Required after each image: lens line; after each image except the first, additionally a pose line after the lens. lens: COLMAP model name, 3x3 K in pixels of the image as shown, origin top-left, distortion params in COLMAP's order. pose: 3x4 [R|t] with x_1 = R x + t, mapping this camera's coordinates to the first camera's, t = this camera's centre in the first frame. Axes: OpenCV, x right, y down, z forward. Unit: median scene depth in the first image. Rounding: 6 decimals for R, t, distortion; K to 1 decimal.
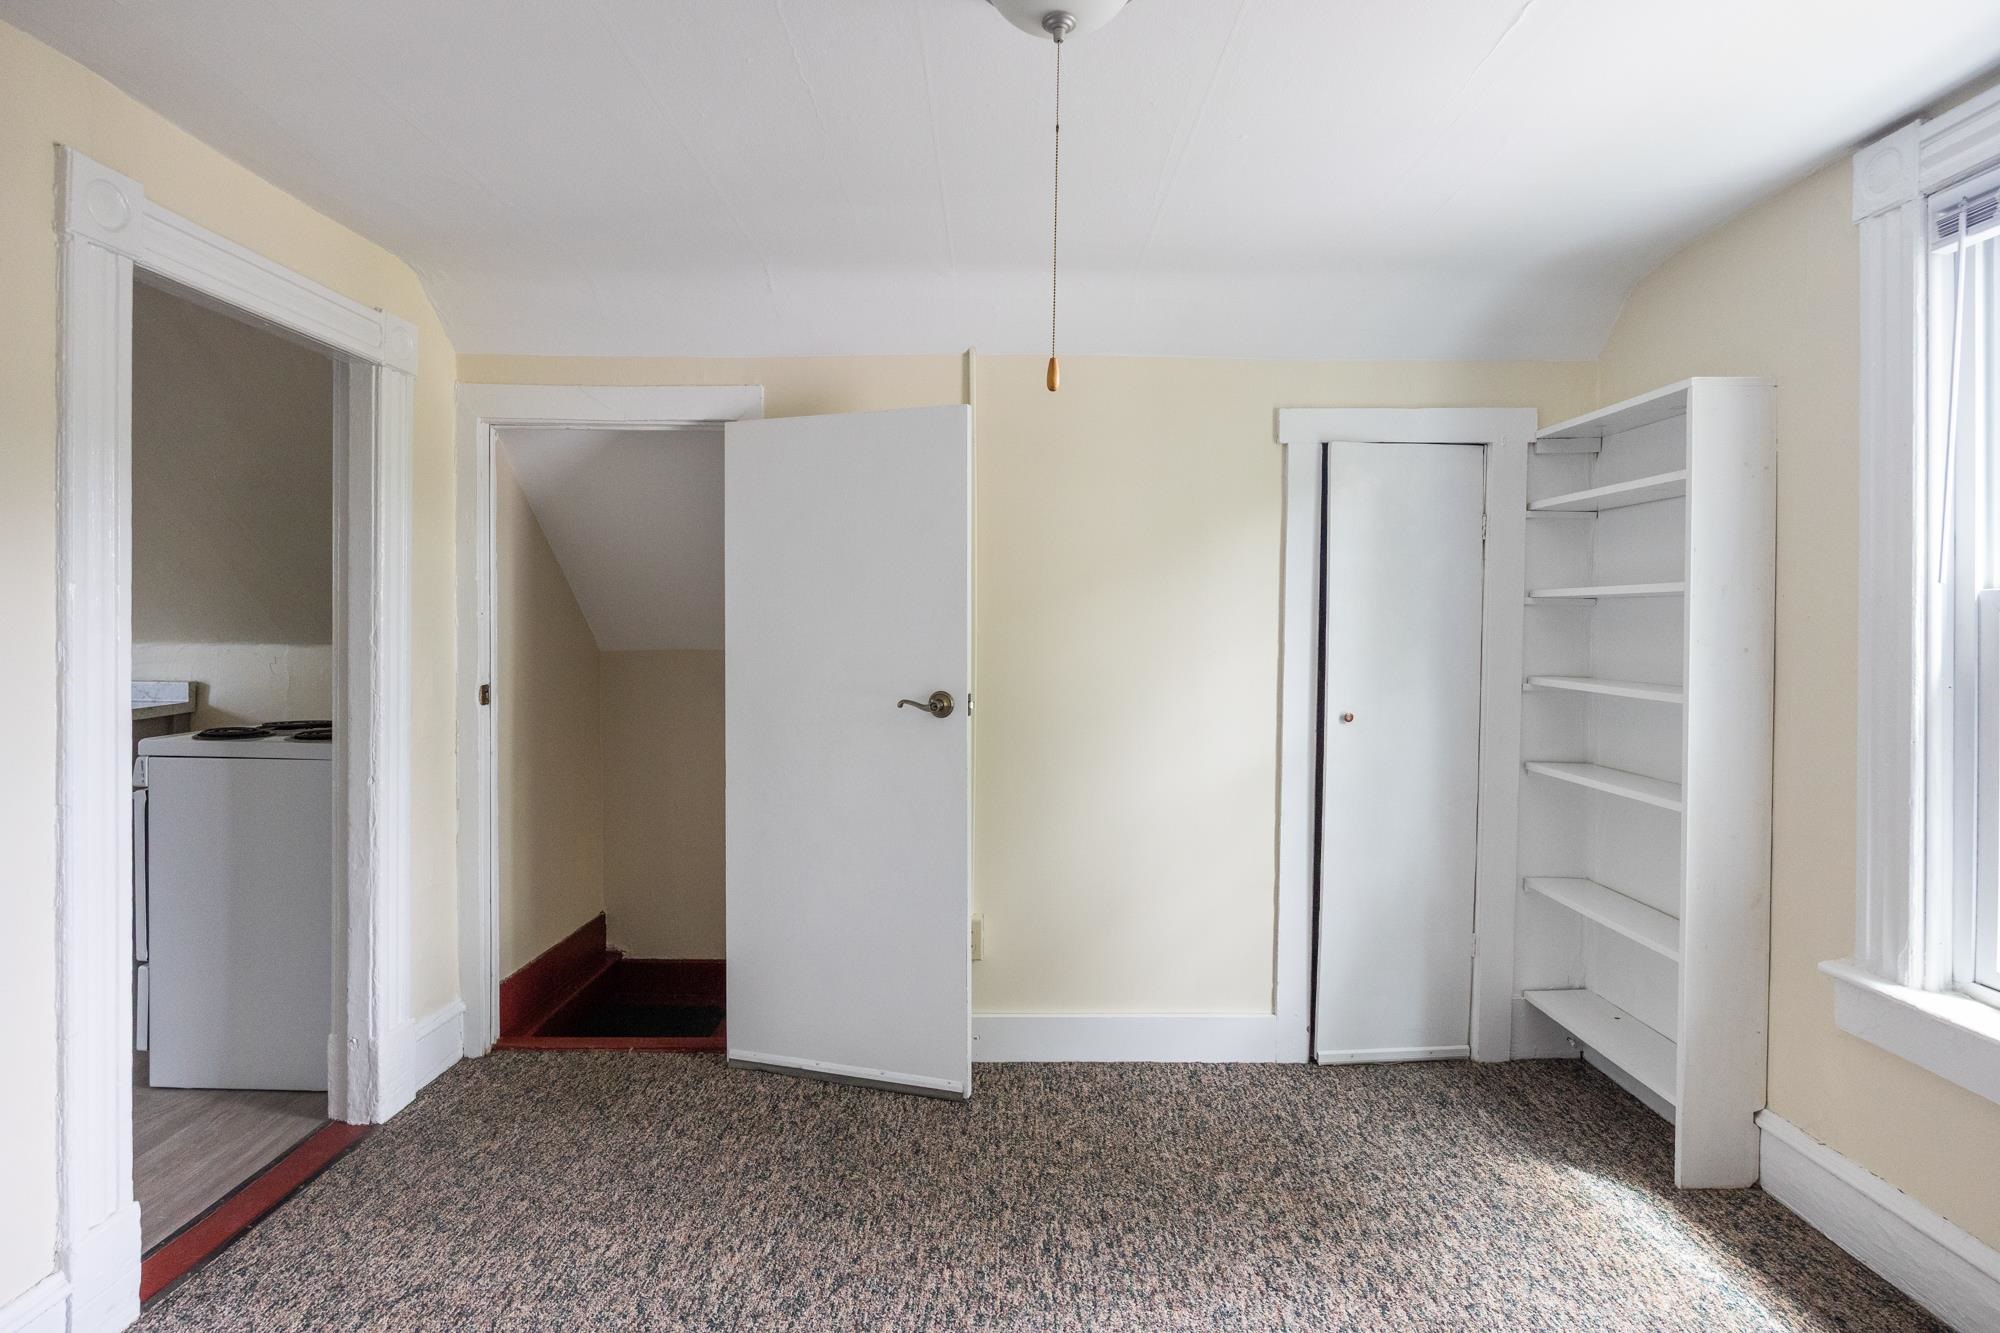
lens RADIAL K [[1008.9, 0, 1003.4], [0, 1008.9, 632.0], [0, 0, 1]] dist [-0.012778, 0.001351]
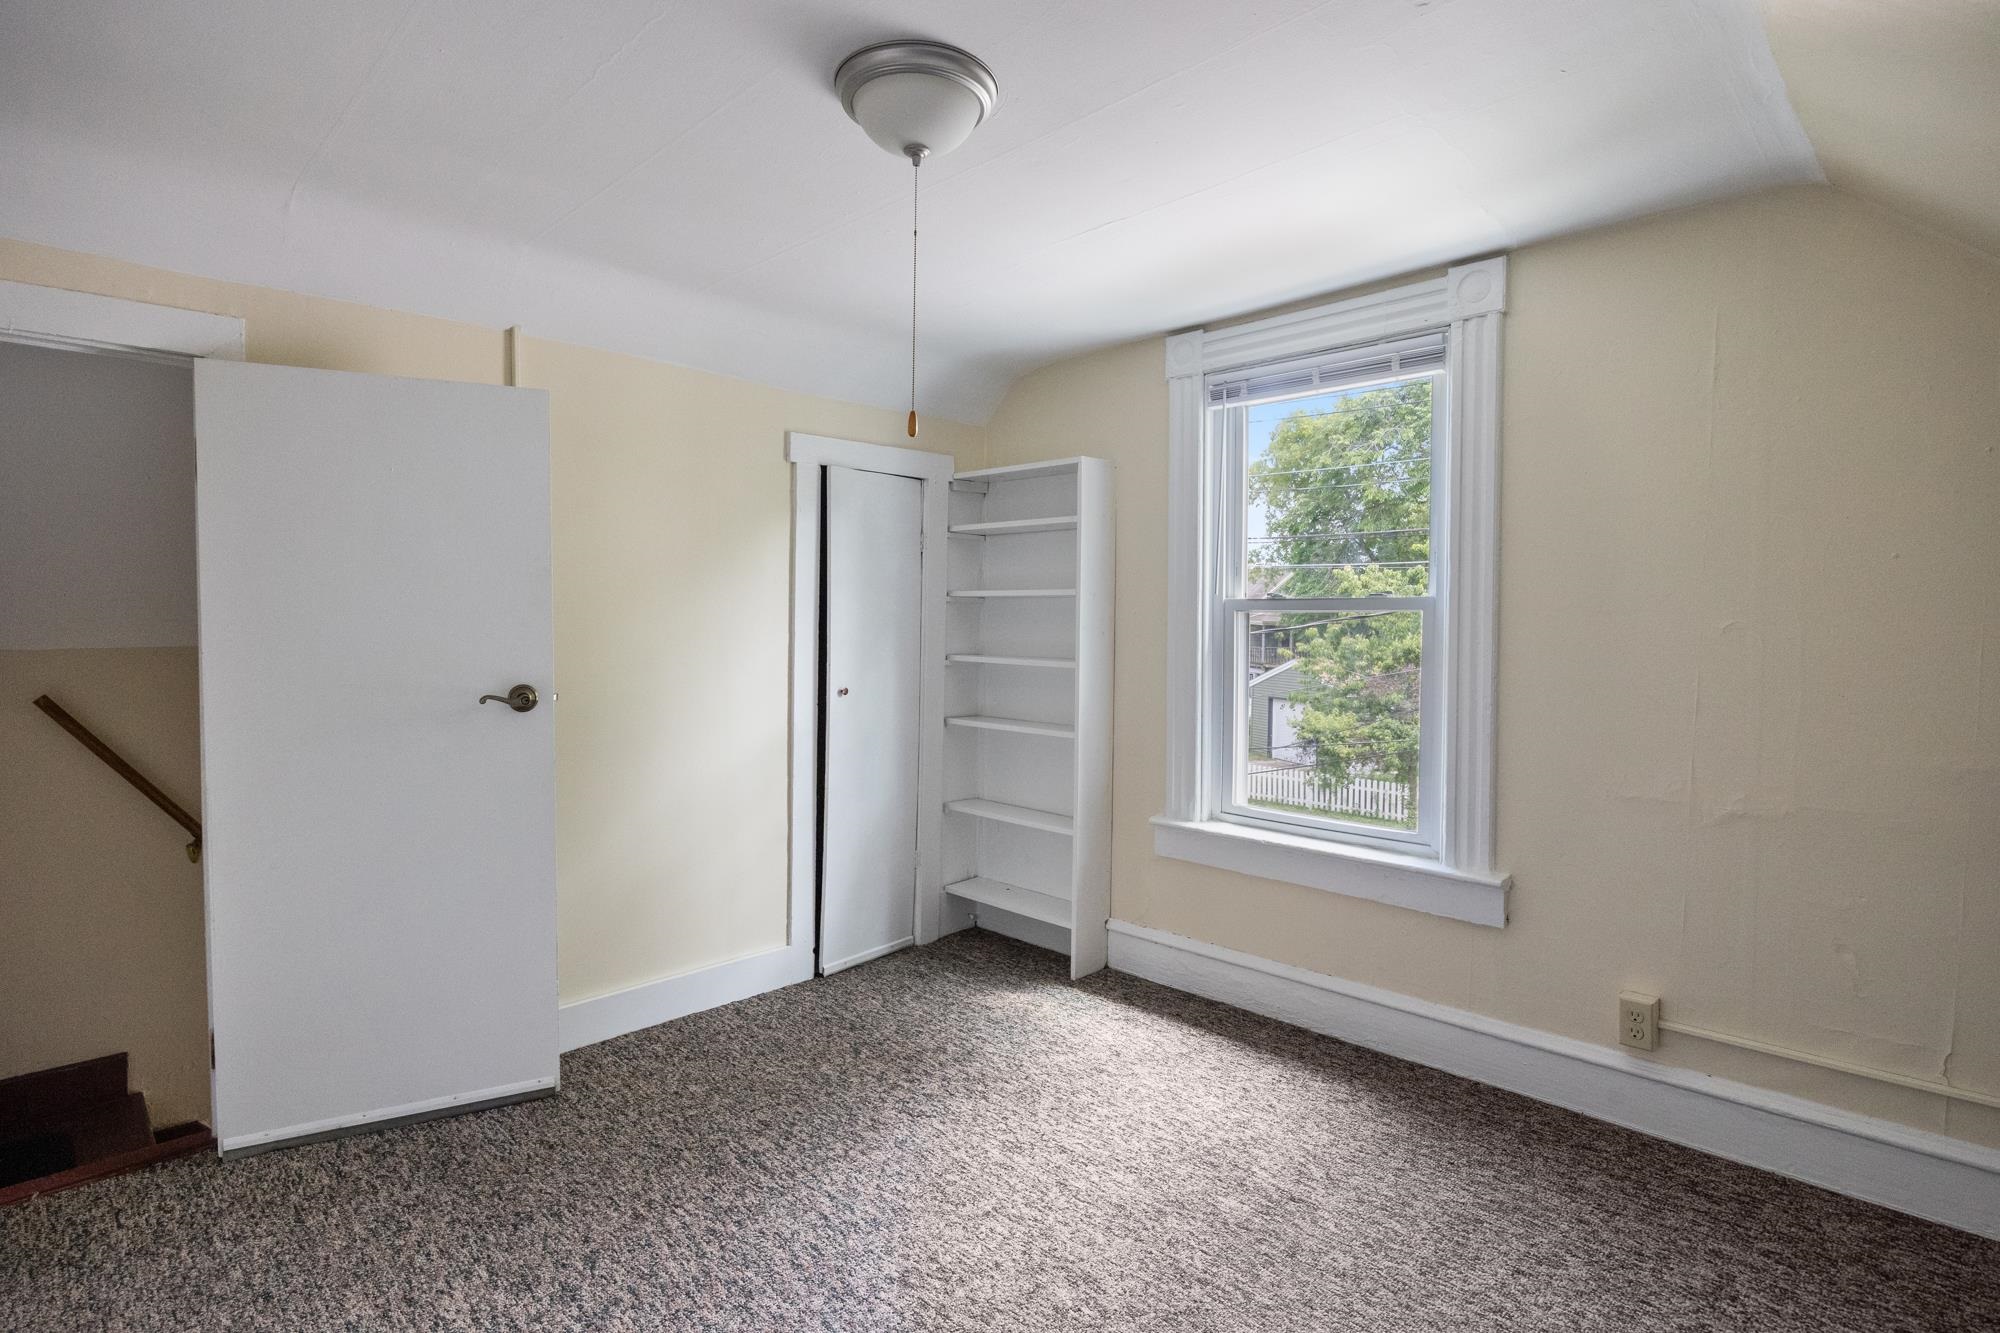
lens RADIAL K [[1008.9, 0, 992.6], [0, 1008.9, 653.1], [0, 0, 1]] dist [-0.012778, 0.001351]
pose [[0.701911, -0.024238, 0.711853, -0.454948], [0.002740, 0.999505, 0.031331, -0.000340], [-0.712260, -0.020042, 0.701630, 0.003415]]
